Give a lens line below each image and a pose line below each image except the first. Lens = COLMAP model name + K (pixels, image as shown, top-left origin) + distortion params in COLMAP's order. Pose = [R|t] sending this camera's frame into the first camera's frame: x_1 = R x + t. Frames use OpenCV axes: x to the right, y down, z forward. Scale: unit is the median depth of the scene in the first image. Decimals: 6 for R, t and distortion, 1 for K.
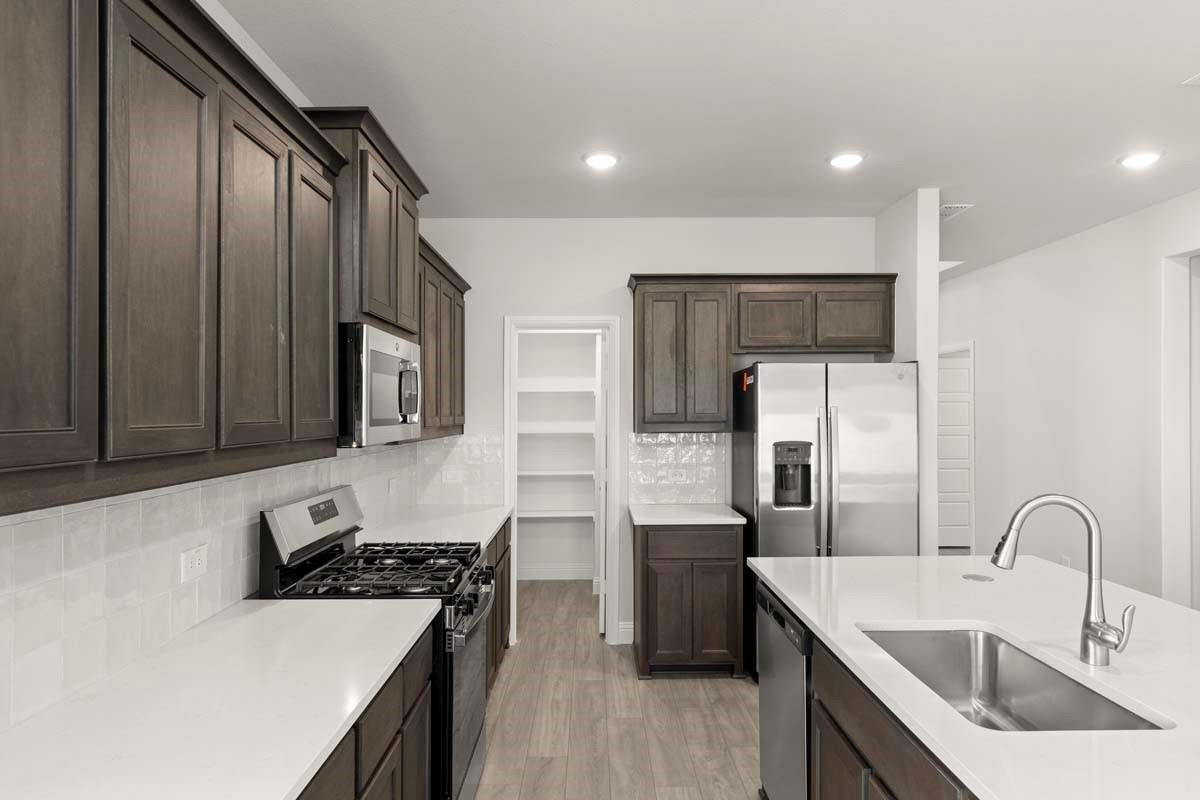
lens RADIAL K [[737.2, 0, 600.0], [0, 737.2, 400.0], [0, 0, 1]] dist [0.070215, 0.001248]
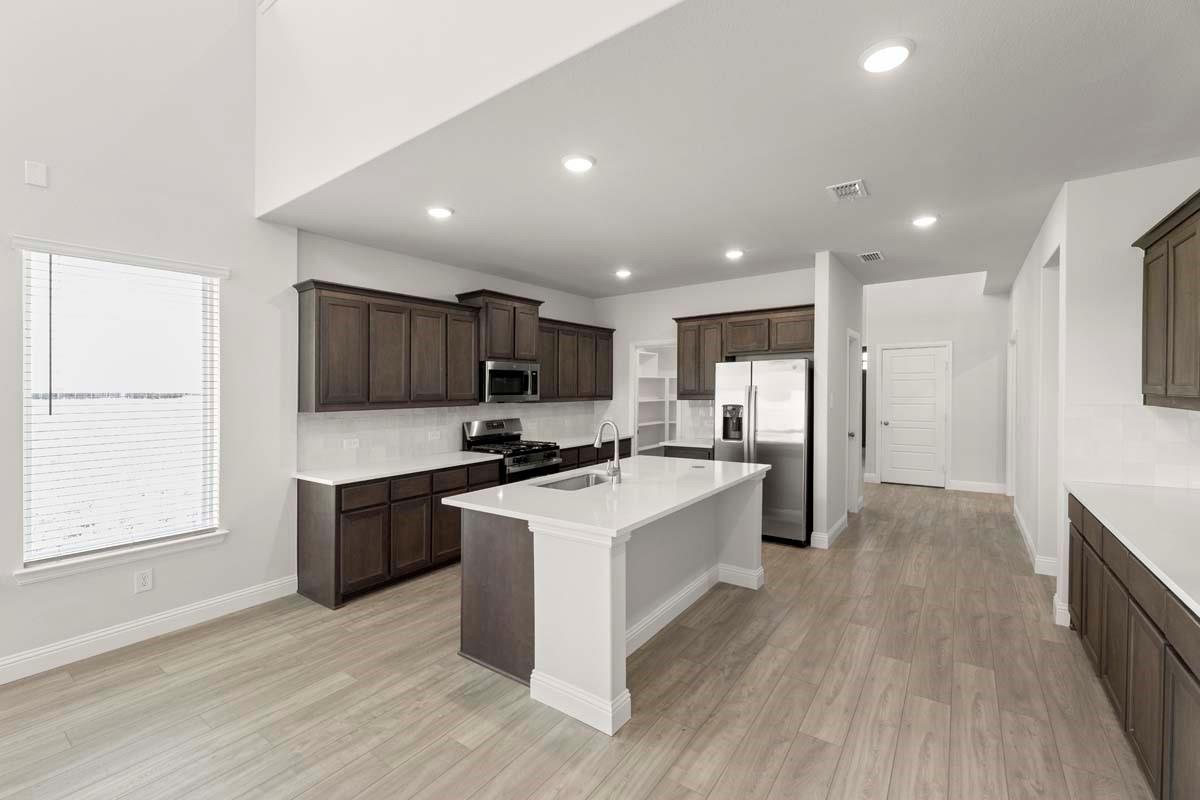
lens RADIAL K [[518.1, 0, 600.0], [0, 518.1, 400.0], [0, 0, 1]] dist [0.069190, -0.000079]
pose [[0.808343, 0.007885, -0.588660, 0.750435], [0.016505, 0.999214, 0.036048, -0.007957], [0.588481, -0.038855, 0.807577, -0.235120]]
